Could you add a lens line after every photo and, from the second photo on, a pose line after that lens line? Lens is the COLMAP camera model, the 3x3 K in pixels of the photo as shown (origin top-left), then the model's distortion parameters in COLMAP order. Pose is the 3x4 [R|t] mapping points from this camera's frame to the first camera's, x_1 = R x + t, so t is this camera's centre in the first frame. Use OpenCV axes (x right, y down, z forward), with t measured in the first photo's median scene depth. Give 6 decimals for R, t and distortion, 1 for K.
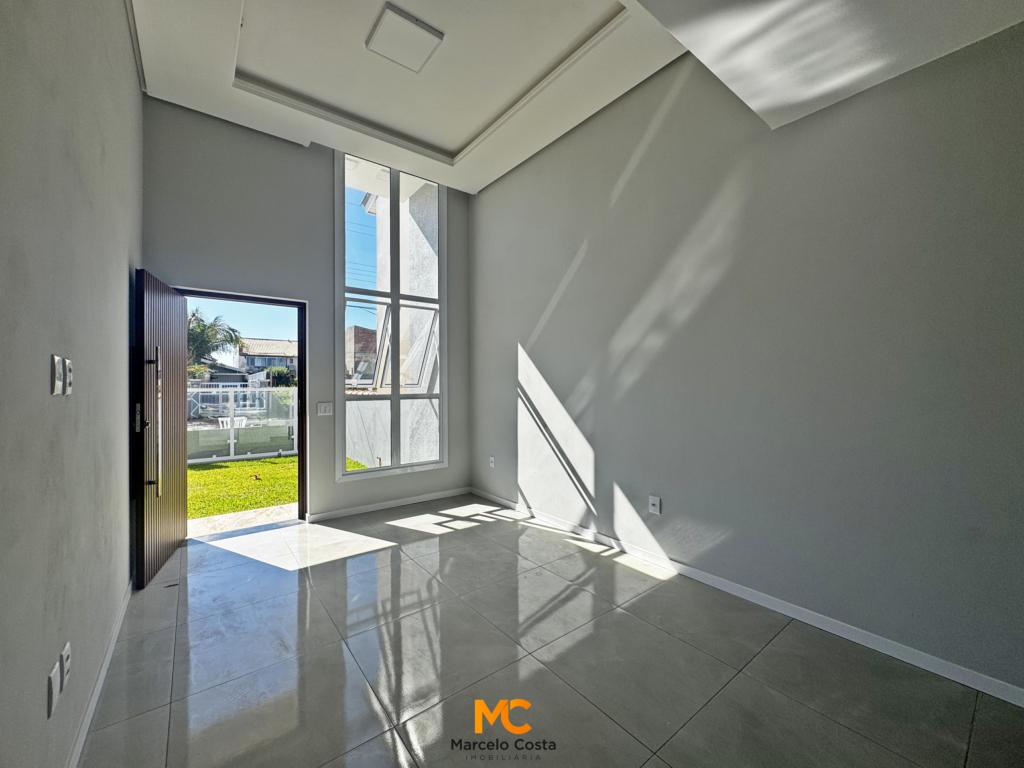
lens RADIAL K [[407.9, 0, 518.1], [0, 407.9, 380.3], [0, 0, 1]] dist [0.008020, -0.000595]
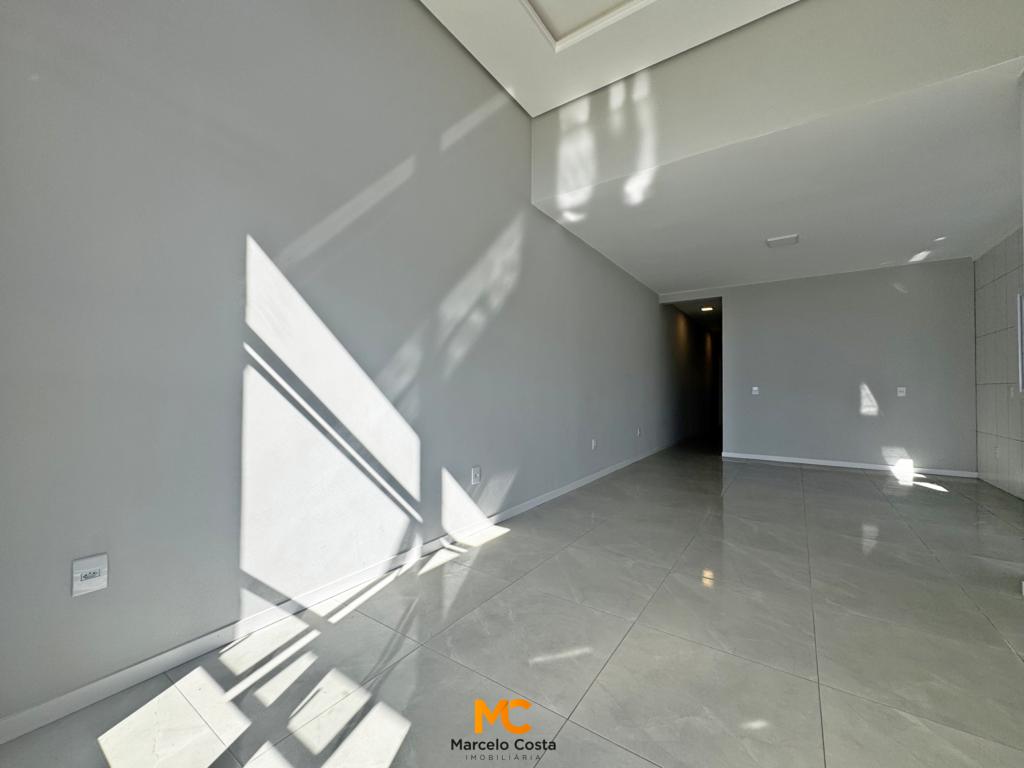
lens RADIAL K [[407.9, 0, 517.3], [0, 407.9, 383.6], [0, 0, 1]] dist [0.008020, -0.000595]
pose [[-0.302213, 0.011406, 0.953172, -0.595668], [-0.021941, 0.999580, -0.018918, 0.076209], [-0.952988, -0.026631, -0.301836, 1.052232]]
